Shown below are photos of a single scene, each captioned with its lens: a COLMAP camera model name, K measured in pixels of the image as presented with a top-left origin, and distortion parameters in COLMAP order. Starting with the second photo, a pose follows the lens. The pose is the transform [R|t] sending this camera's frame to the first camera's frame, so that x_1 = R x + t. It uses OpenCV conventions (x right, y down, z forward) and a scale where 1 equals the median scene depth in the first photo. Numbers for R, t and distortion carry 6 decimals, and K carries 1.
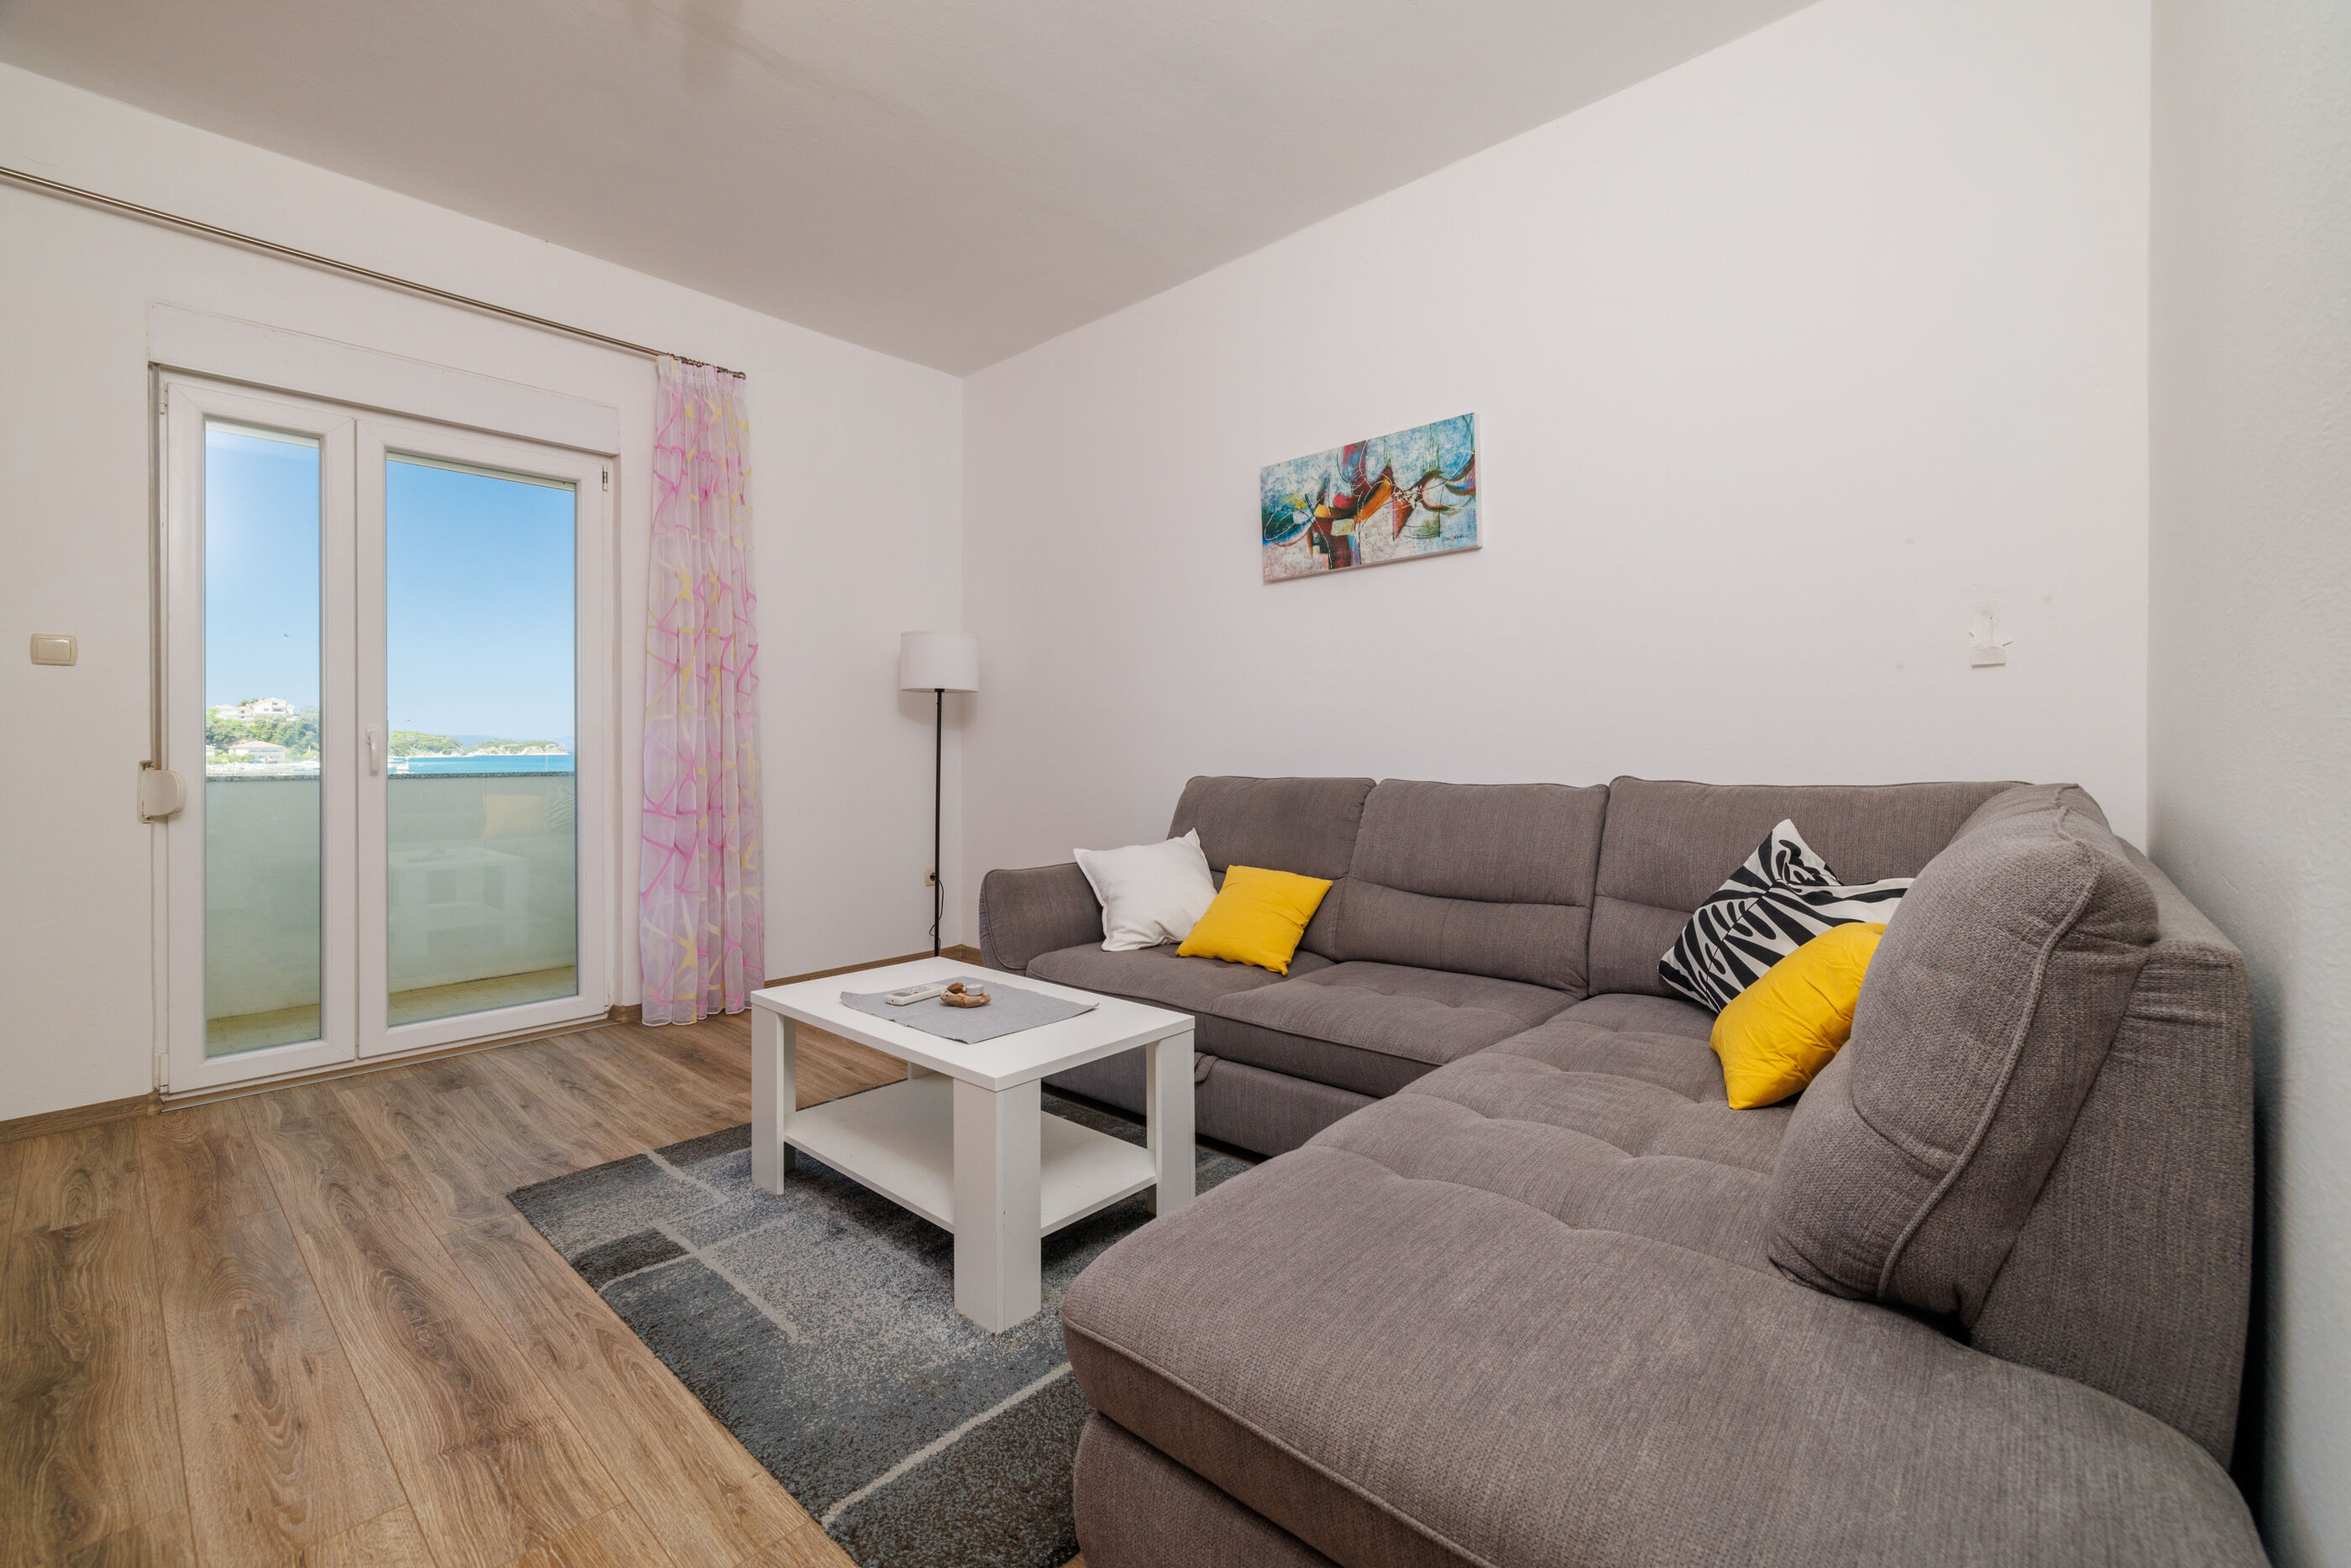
lens RADIAL K [[990.2, 0, 1178.3], [0, 990.2, 747.2], [0, 0, 1]] dist [0.001109, 0.000815]
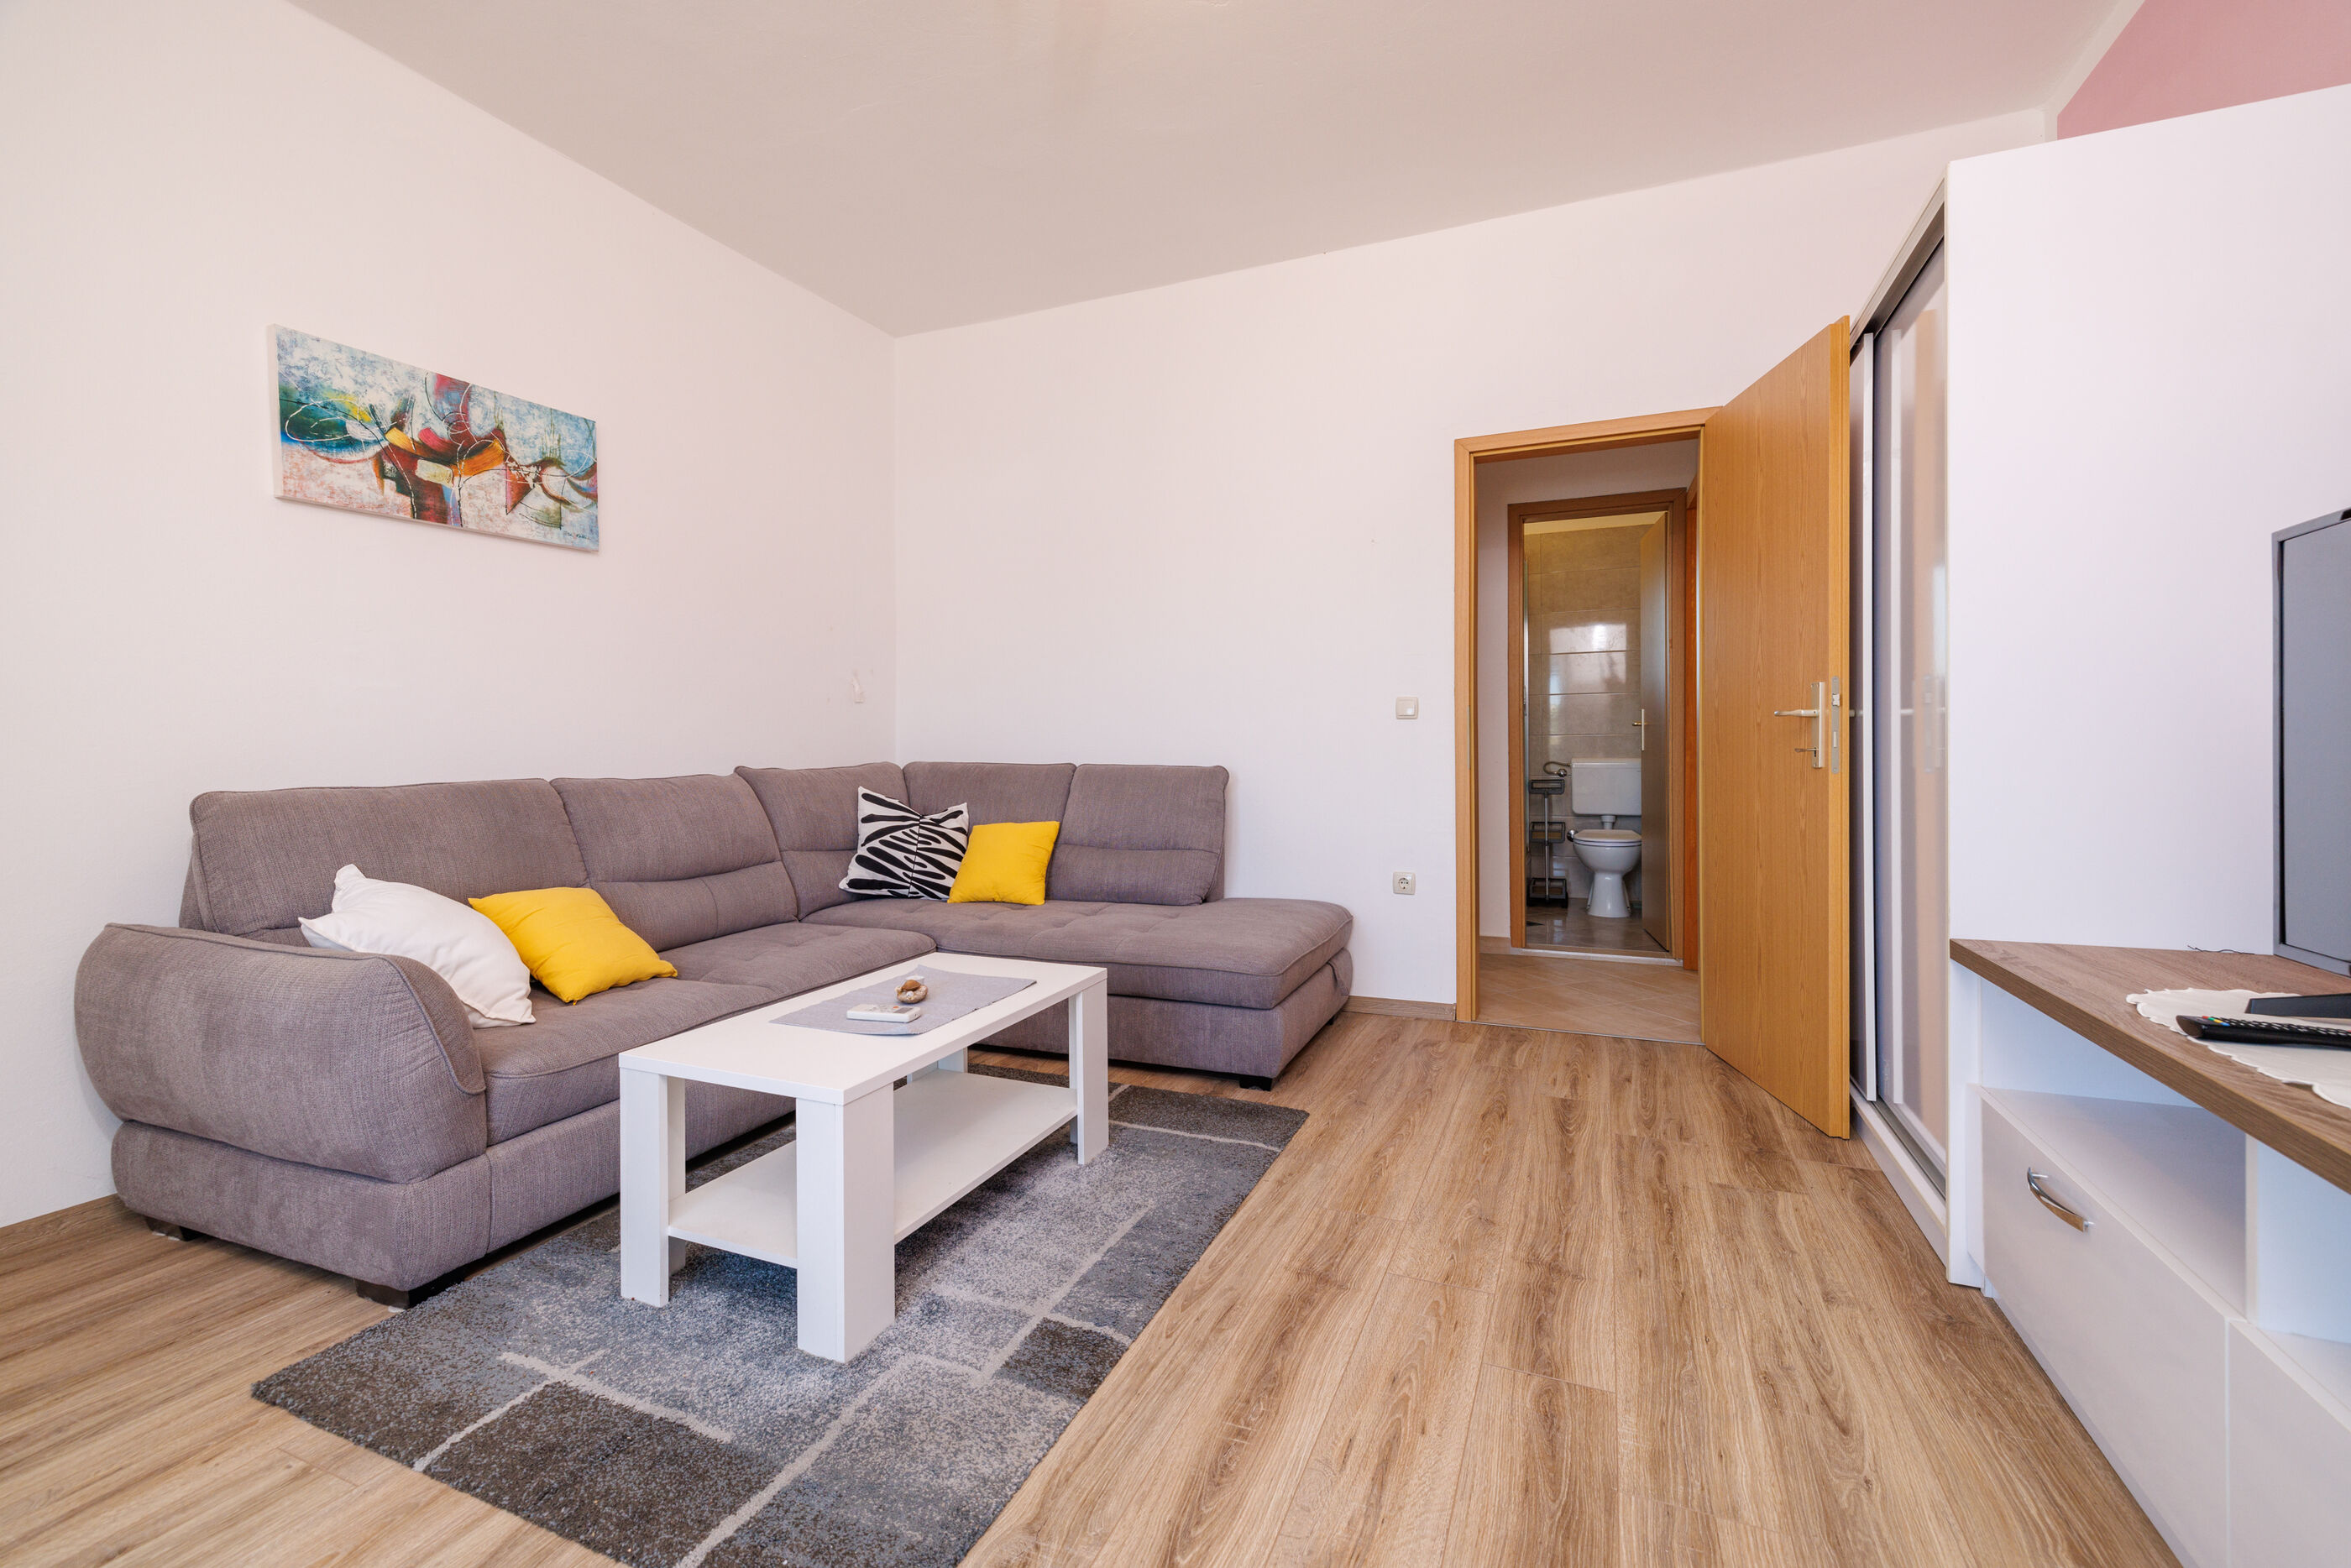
lens RADIAL K [[990.2, 0, 1186.2], [0, 990.2, 757.2], [0, 0, 1]] dist [0.001109, 0.000815]
pose [[-0.330940, -0.006626, 0.943629, -0.881845], [0.005977, 0.999941, 0.009118, 0.007085], [-0.943633, 0.008658, -0.330880, 0.760092]]
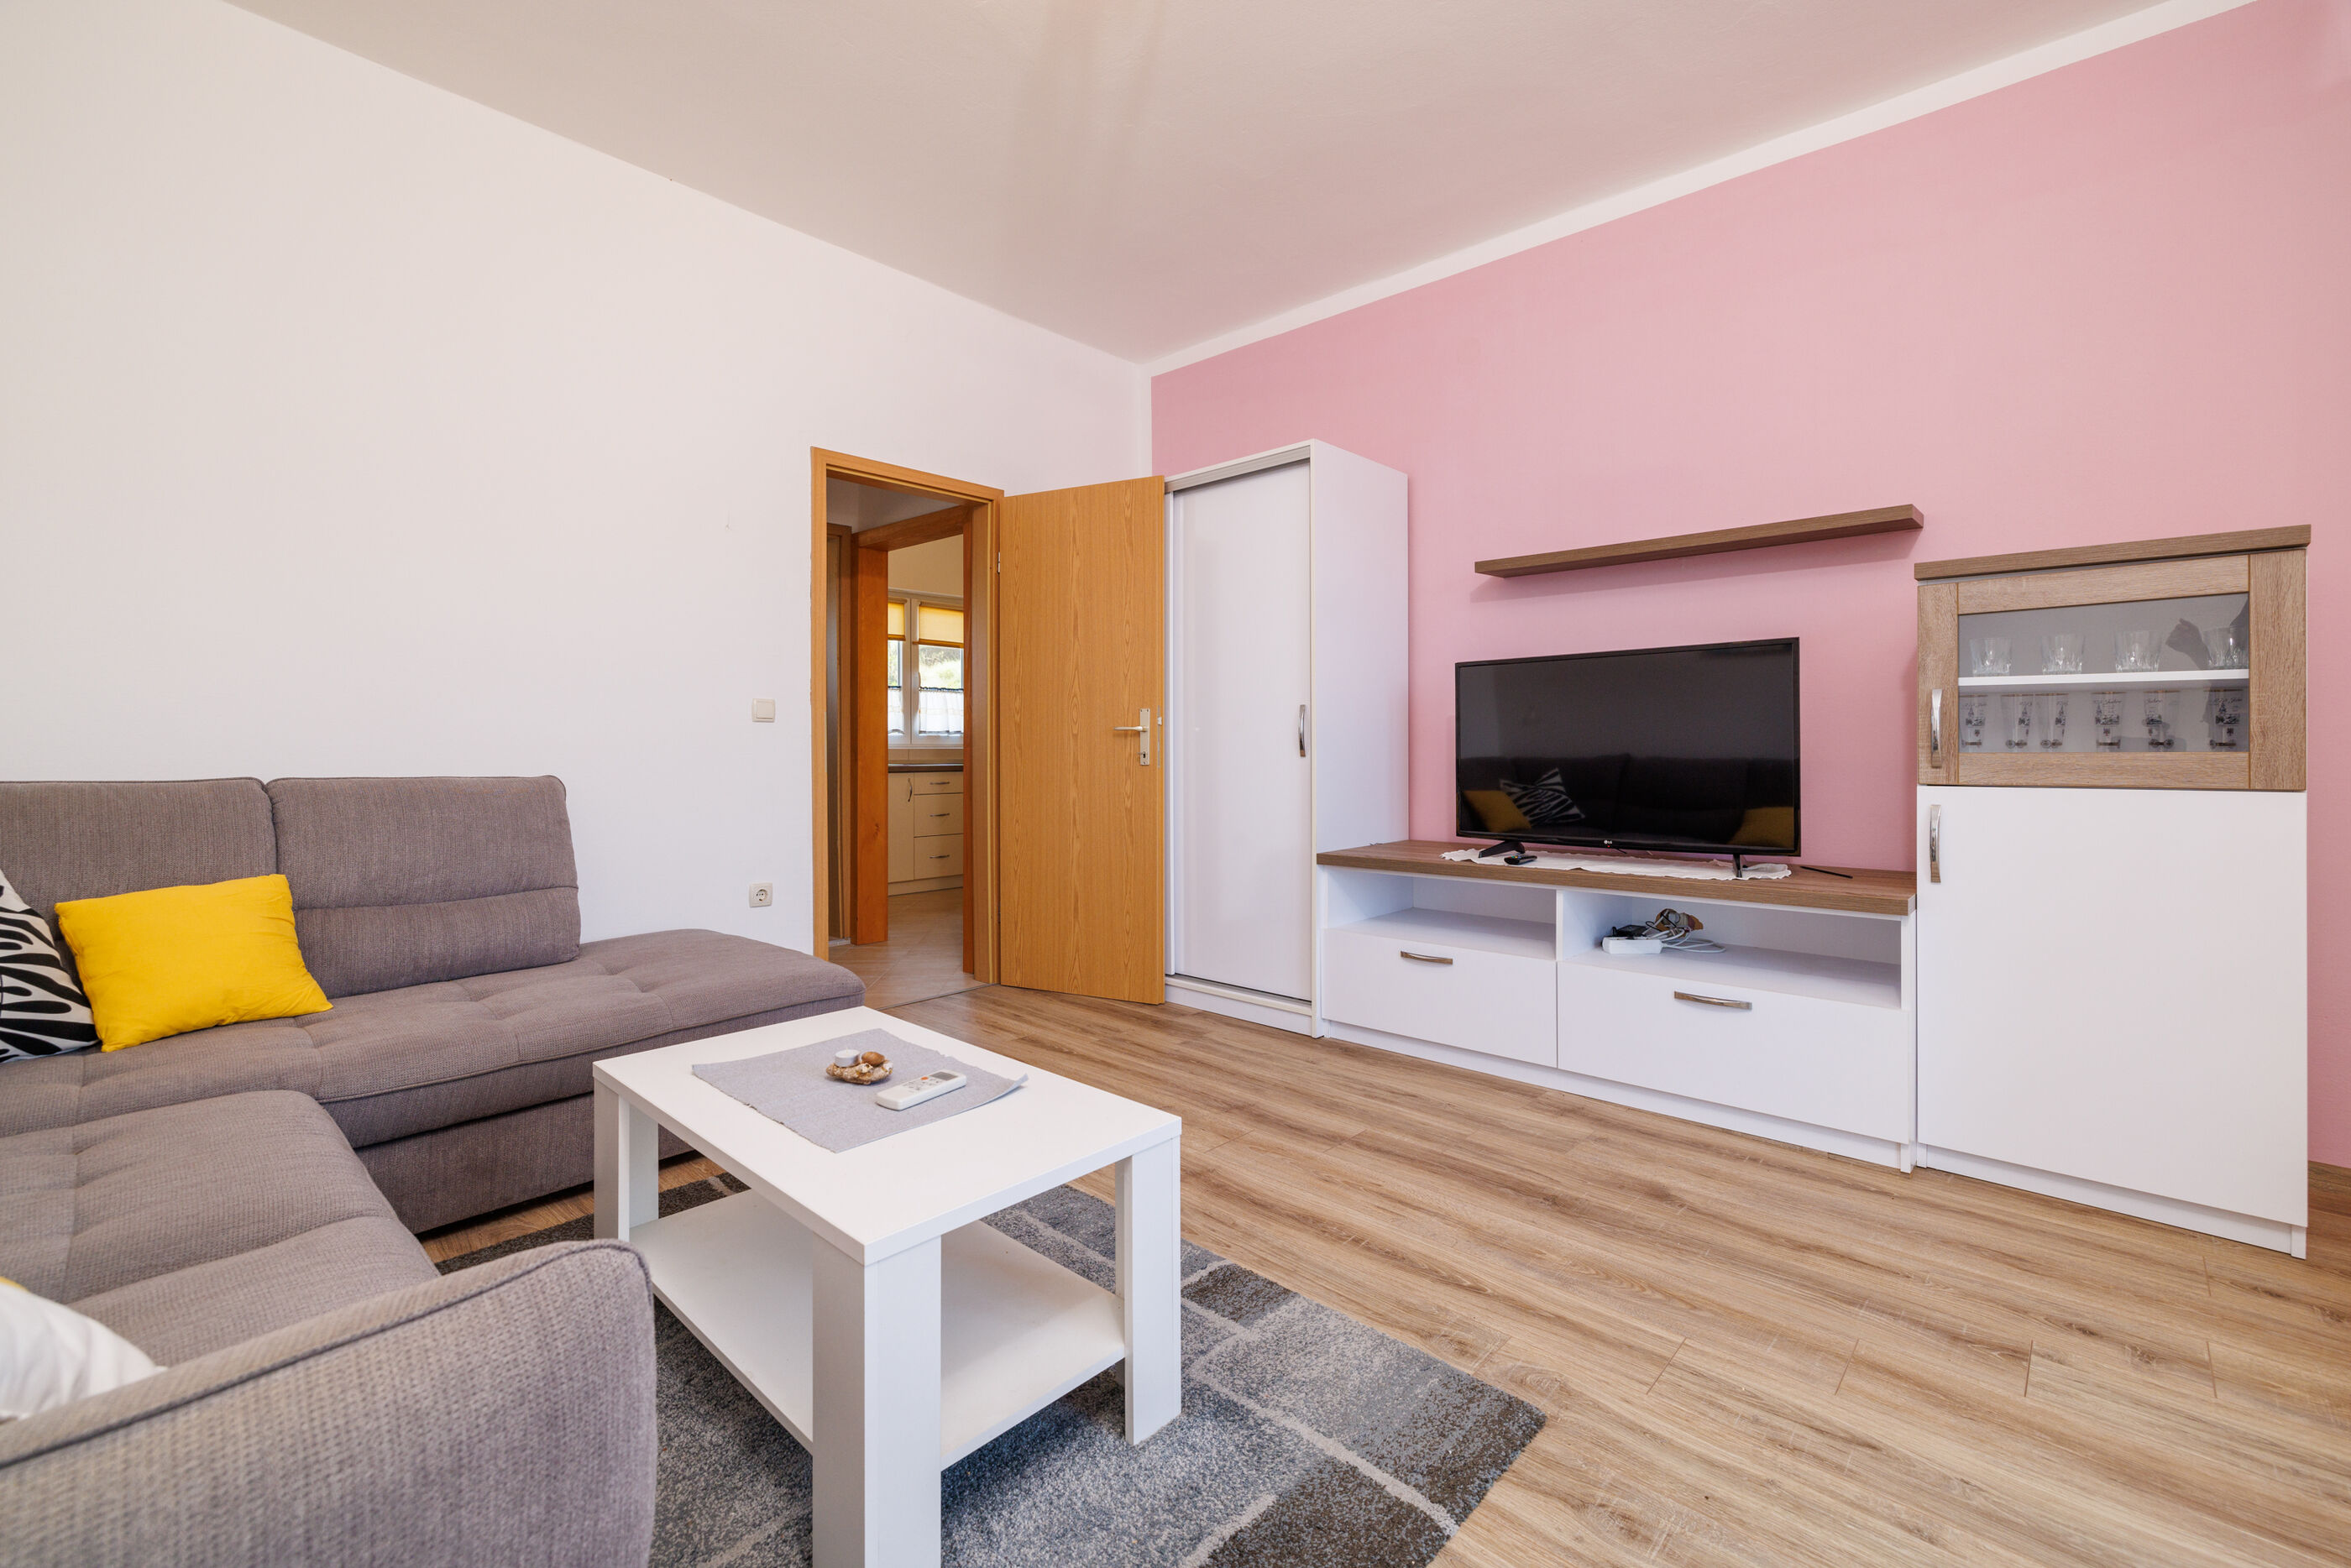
lens RADIAL K [[990.2, 0, 1180.4], [0, 990.2, 752.2], [0, 0, 1]] dist [0.001109, 0.000815]
pose [[-0.999889, 0.003872, 0.014414, -0.335353], [0.003930, 0.999984, 0.003991, 0.005844], [-0.014398, 0.004047, -0.999888, 1.245516]]
